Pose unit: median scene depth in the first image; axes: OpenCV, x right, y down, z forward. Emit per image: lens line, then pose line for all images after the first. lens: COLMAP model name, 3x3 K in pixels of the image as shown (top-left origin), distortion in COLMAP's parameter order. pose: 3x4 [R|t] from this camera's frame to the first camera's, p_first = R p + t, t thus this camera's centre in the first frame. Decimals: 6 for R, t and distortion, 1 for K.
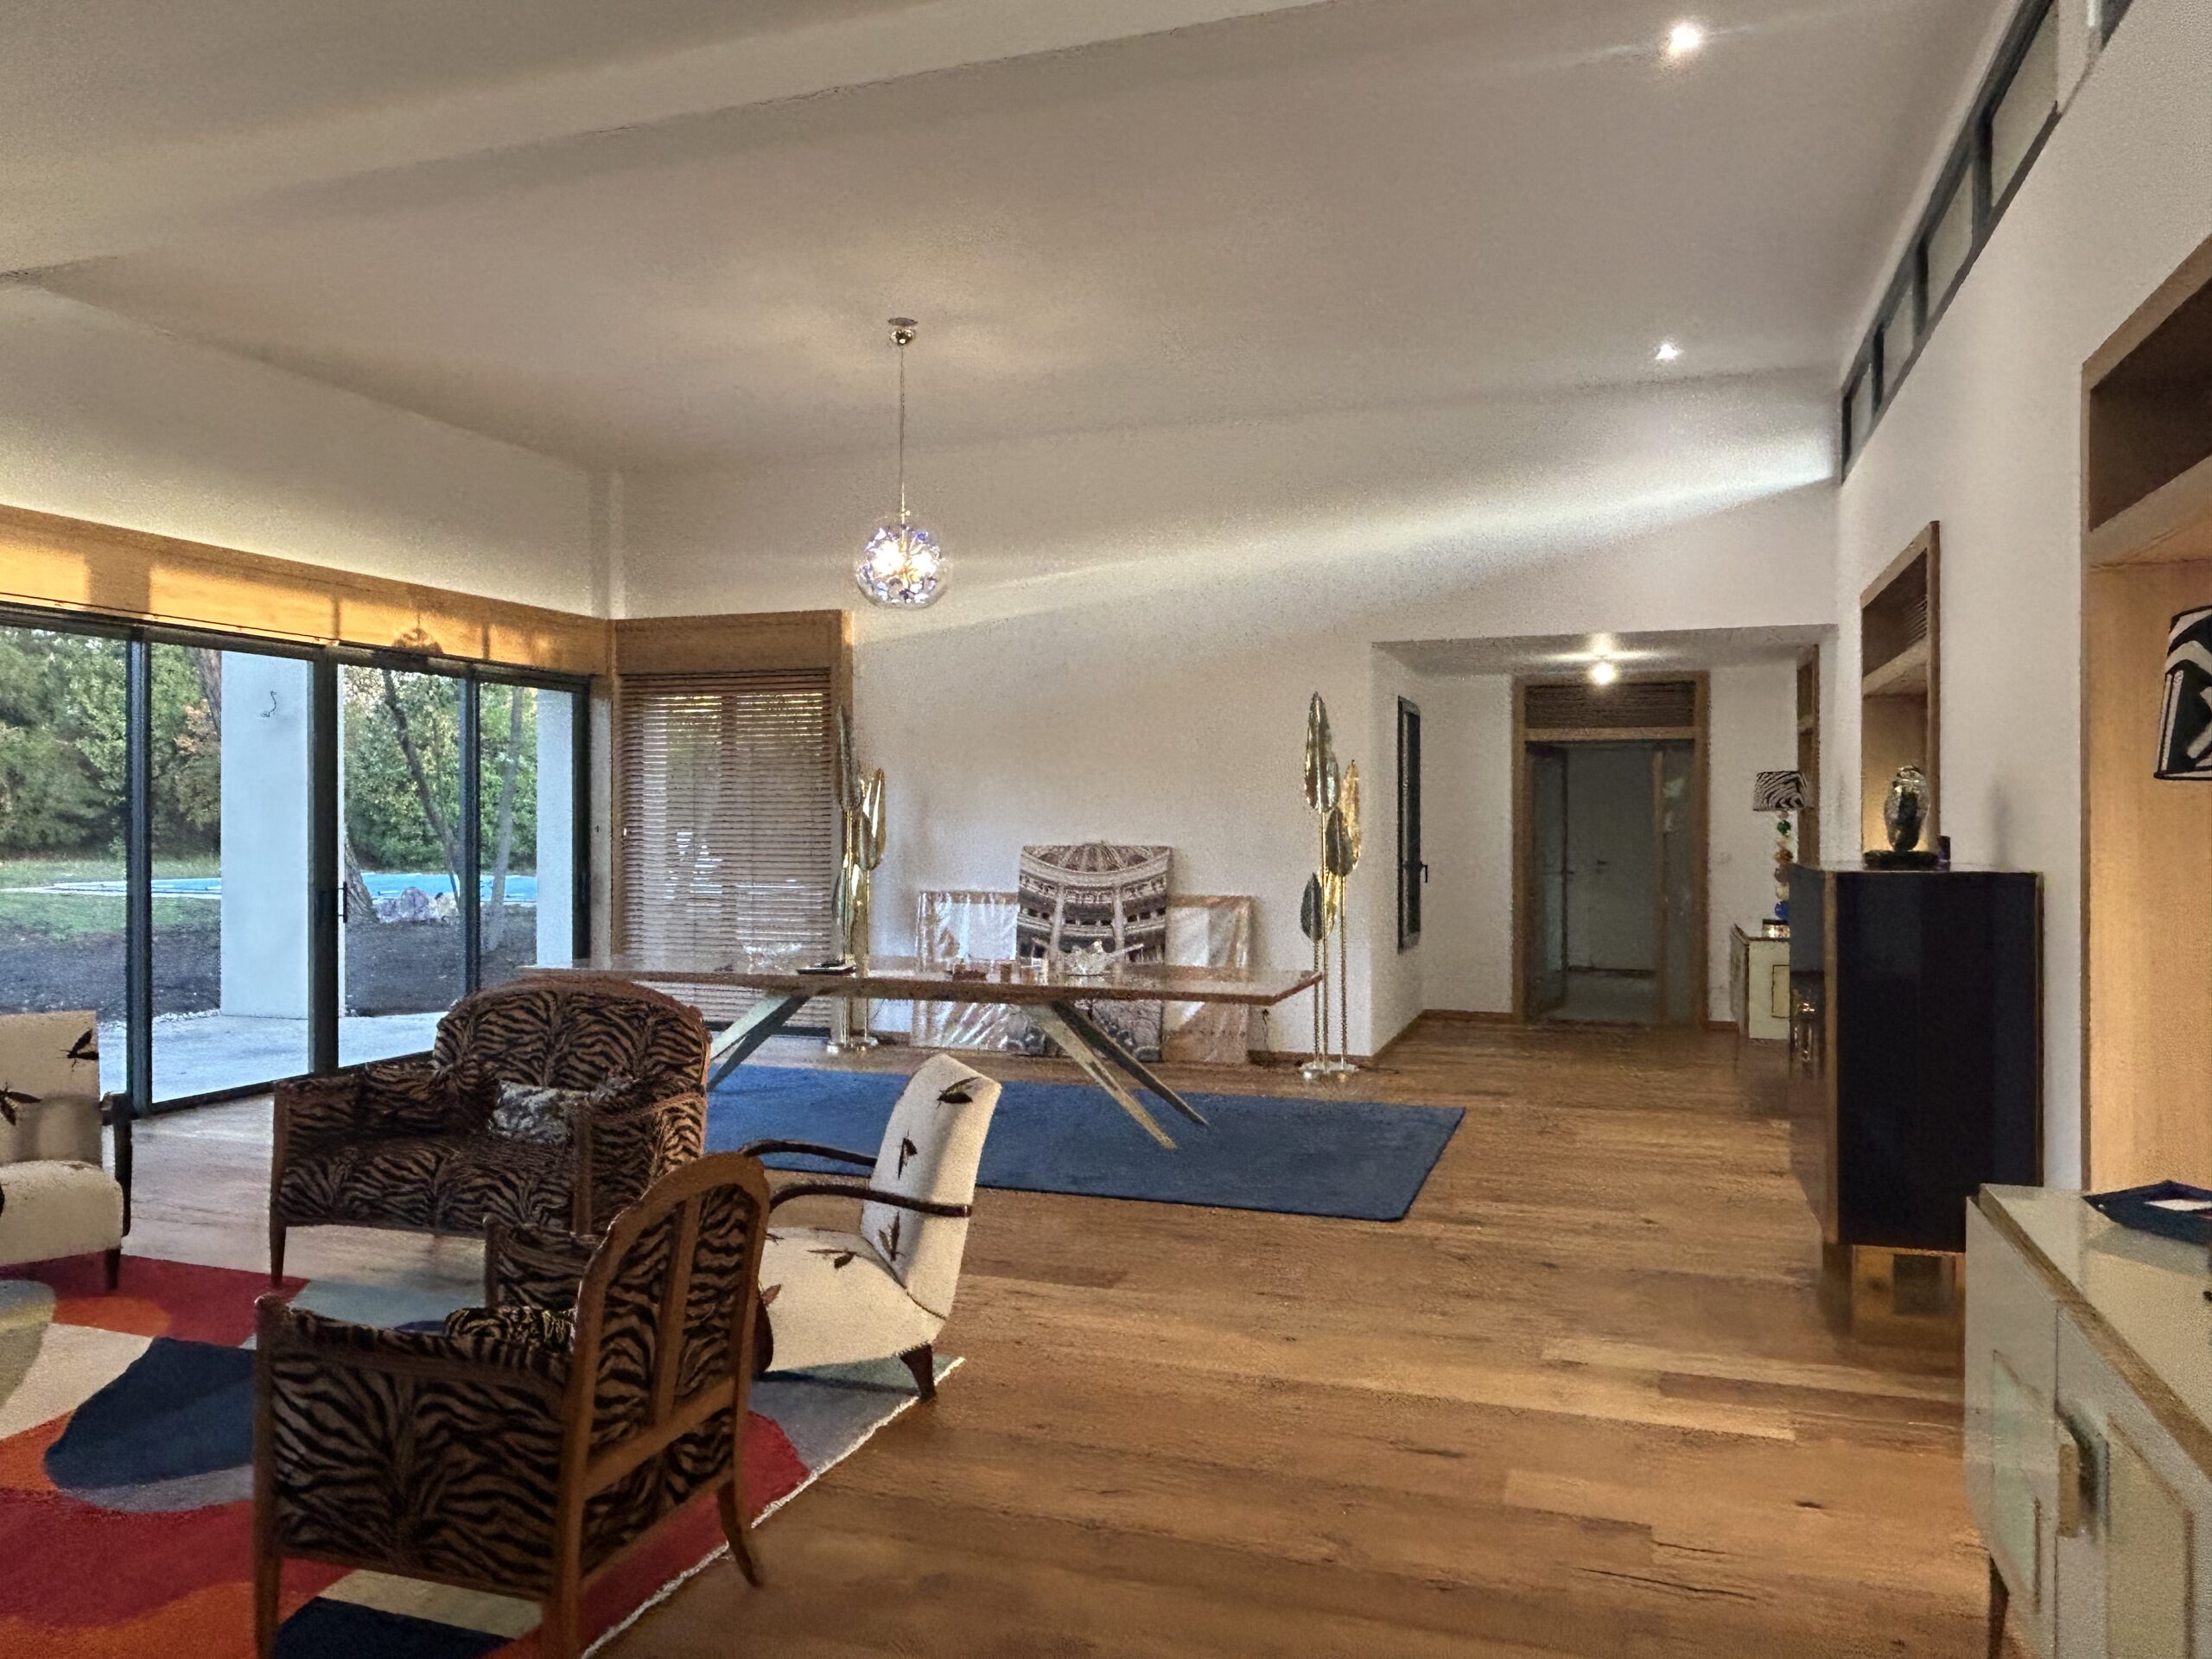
lens RADIAL K [[1575.0, 0, 1114.4], [0, 1575.0, 816.2], [0, 0, 1]] dist [0.017101, -0.028700]
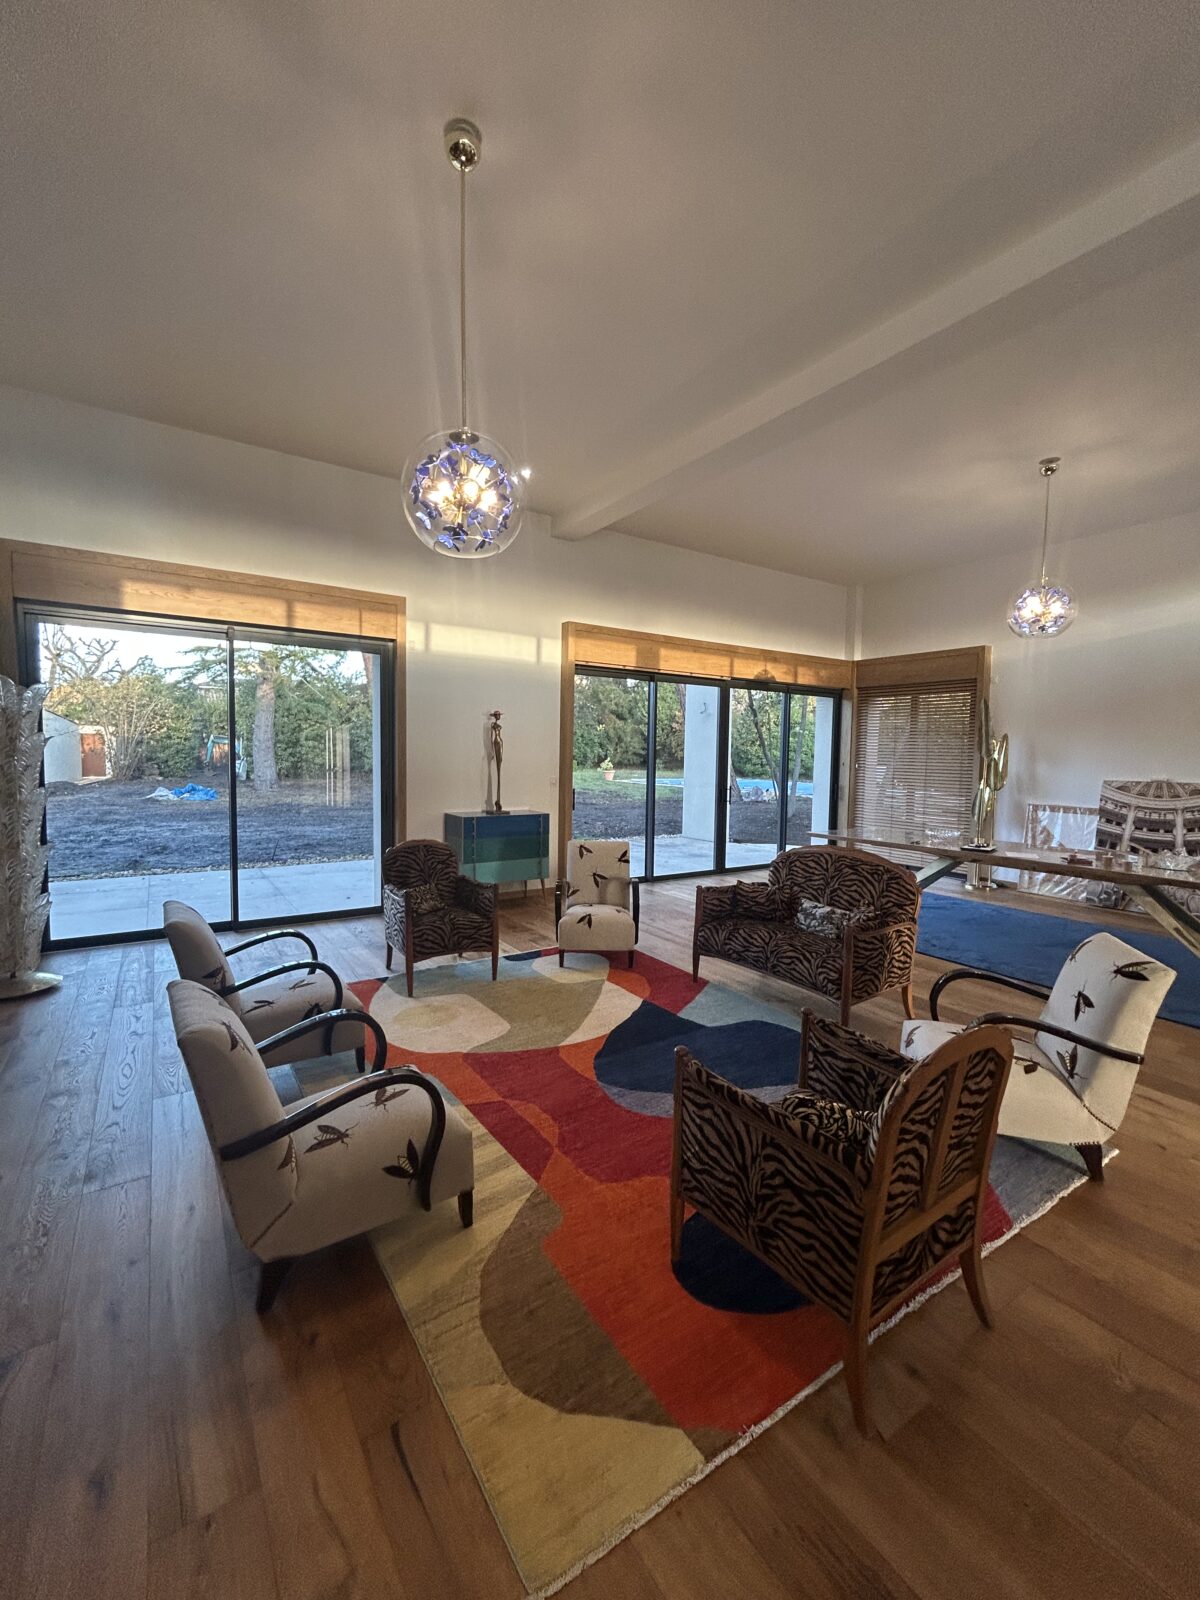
lens RADIAL K [[655.9, 0, 605.2], [0, 655.9, 802.5], [0, 0, 1]] dist [-0.000934, -0.002223]
pose [[0.800585, 0.057515, -0.596453, -0.067793], [-0.014115, 0.996917, 0.077185, -0.003995], [0.599053, -0.053374, 0.798928, 0.138255]]
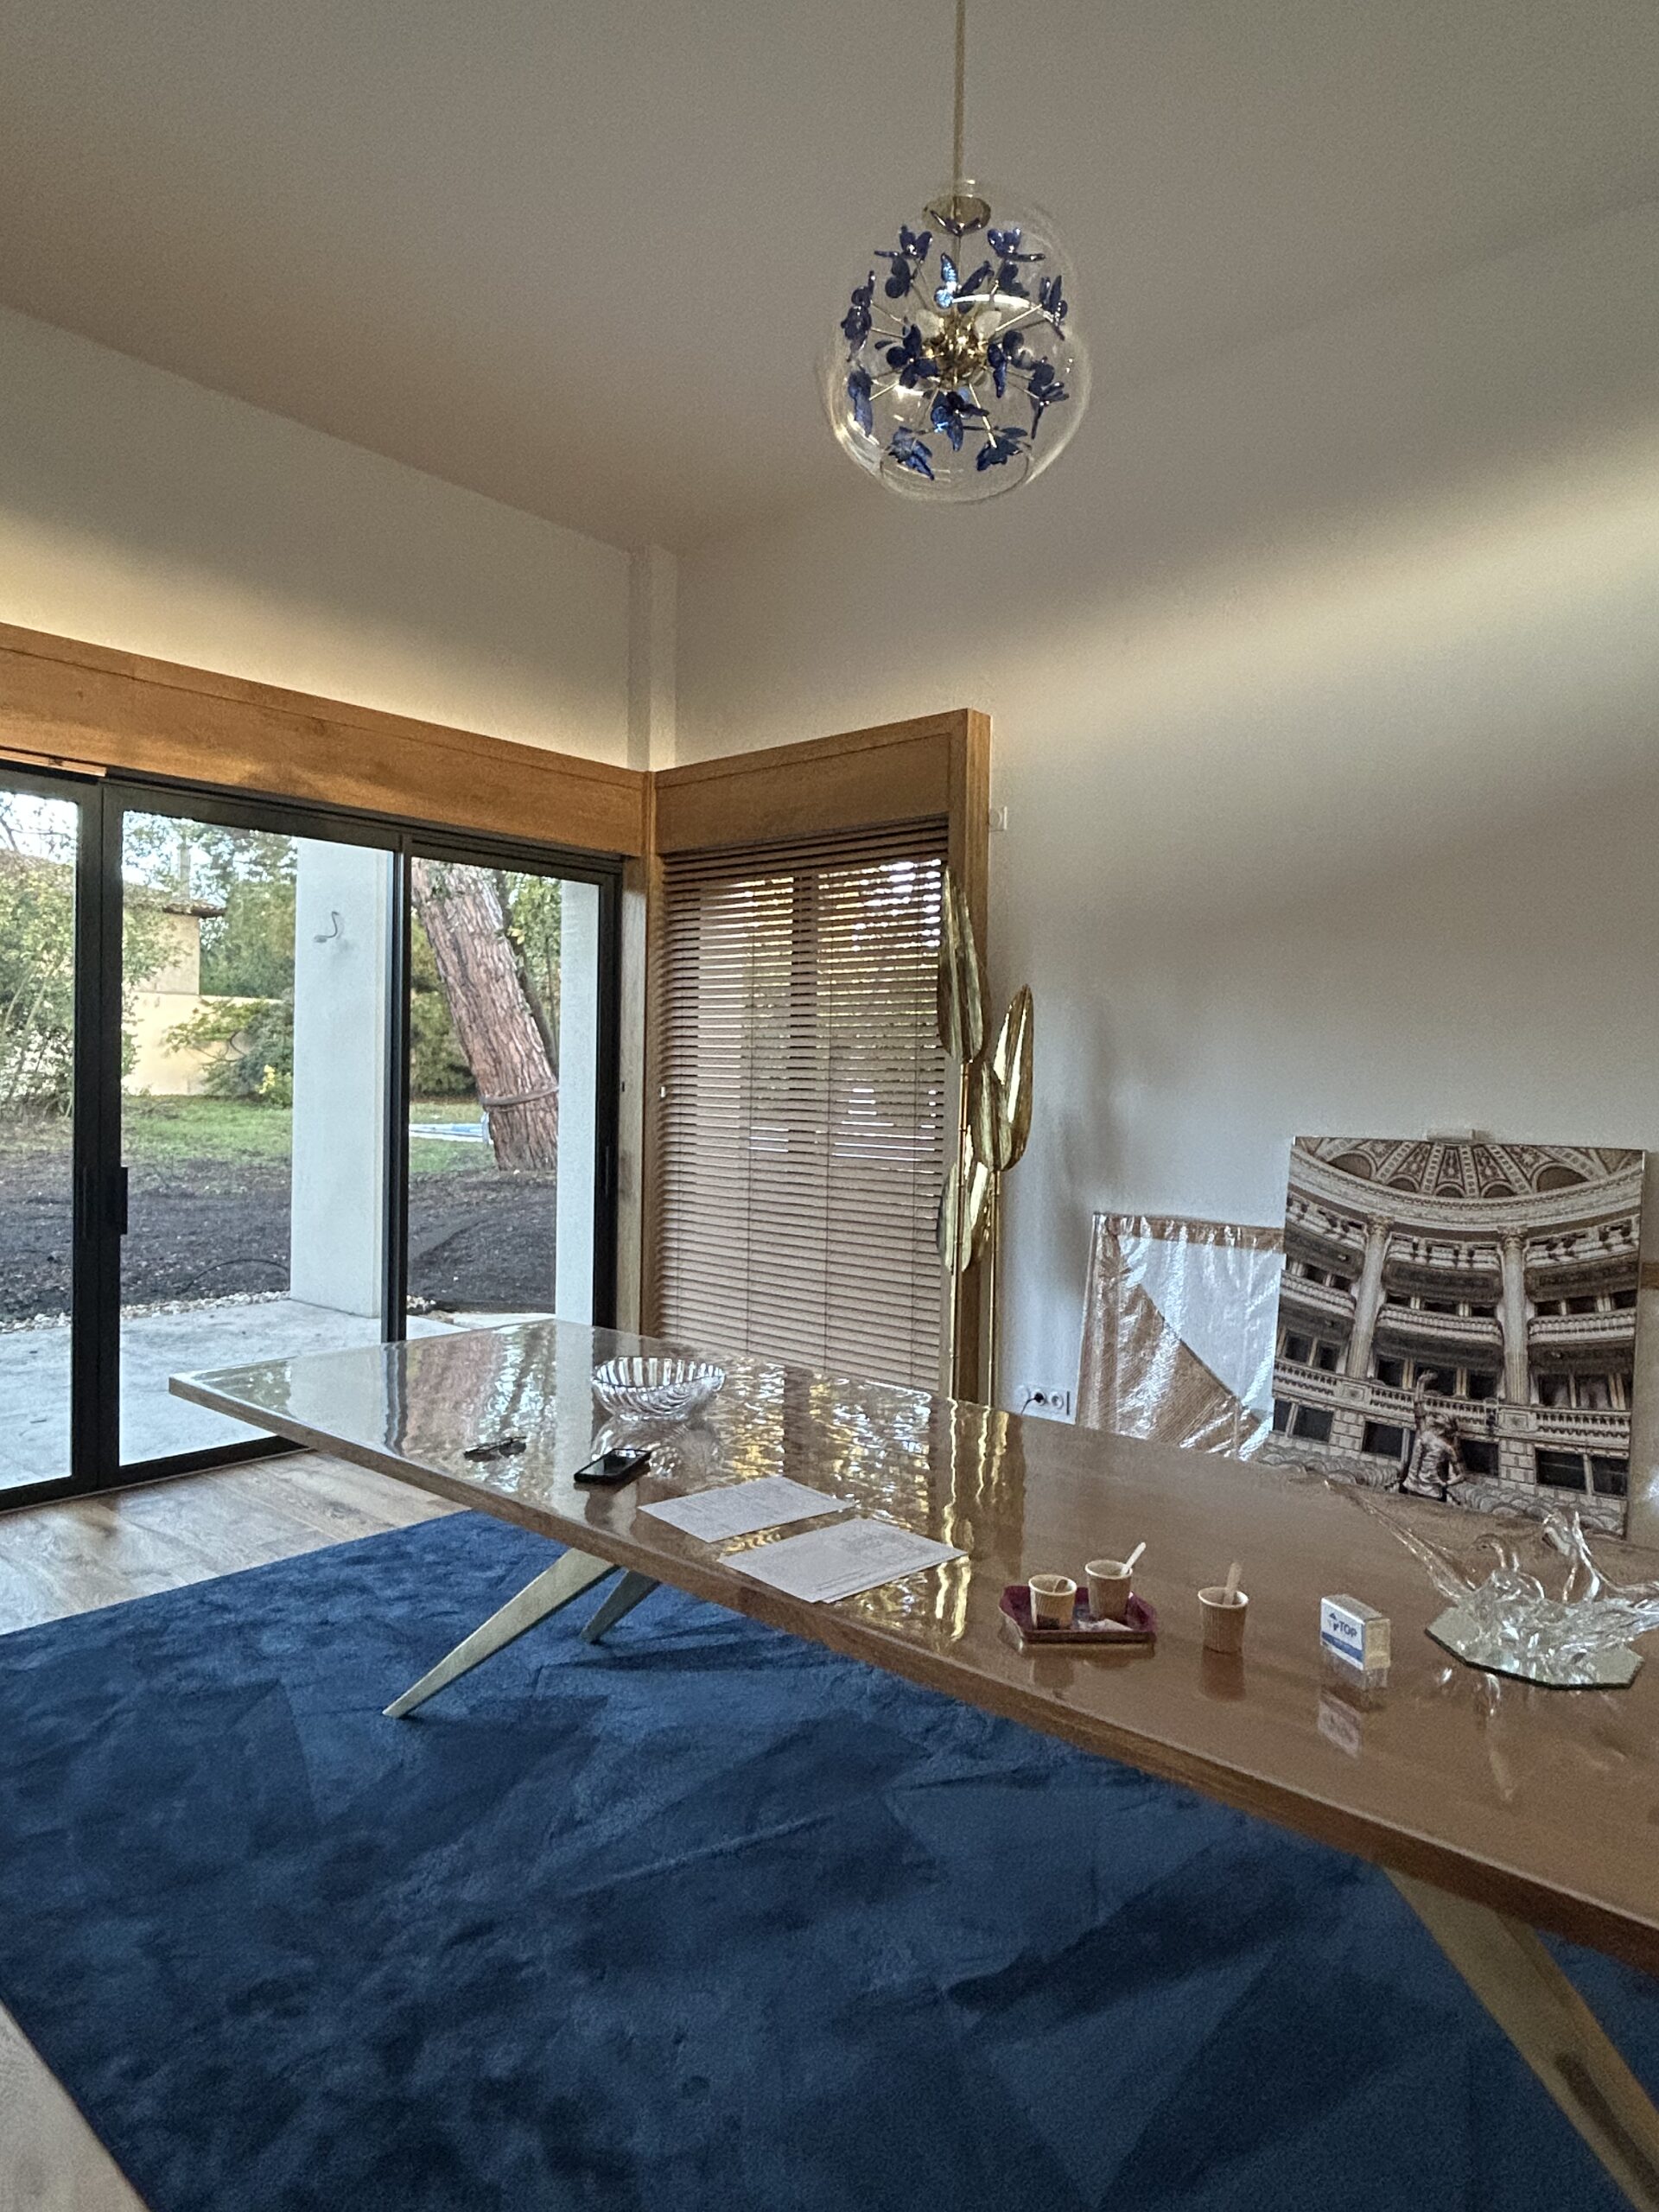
lens RADIAL K [[1303.0, 0, 829.7], [0, 1303.0, 1100.1], [0, 0, 1]] dist [-0.007473, 0.003236]
pose [[0.918314, 0.025325, -0.395042, -0.032017], [-0.019426, 0.999632, 0.018926, 0.002322], [0.395376, -0.009706, 0.918468, 0.577999]]
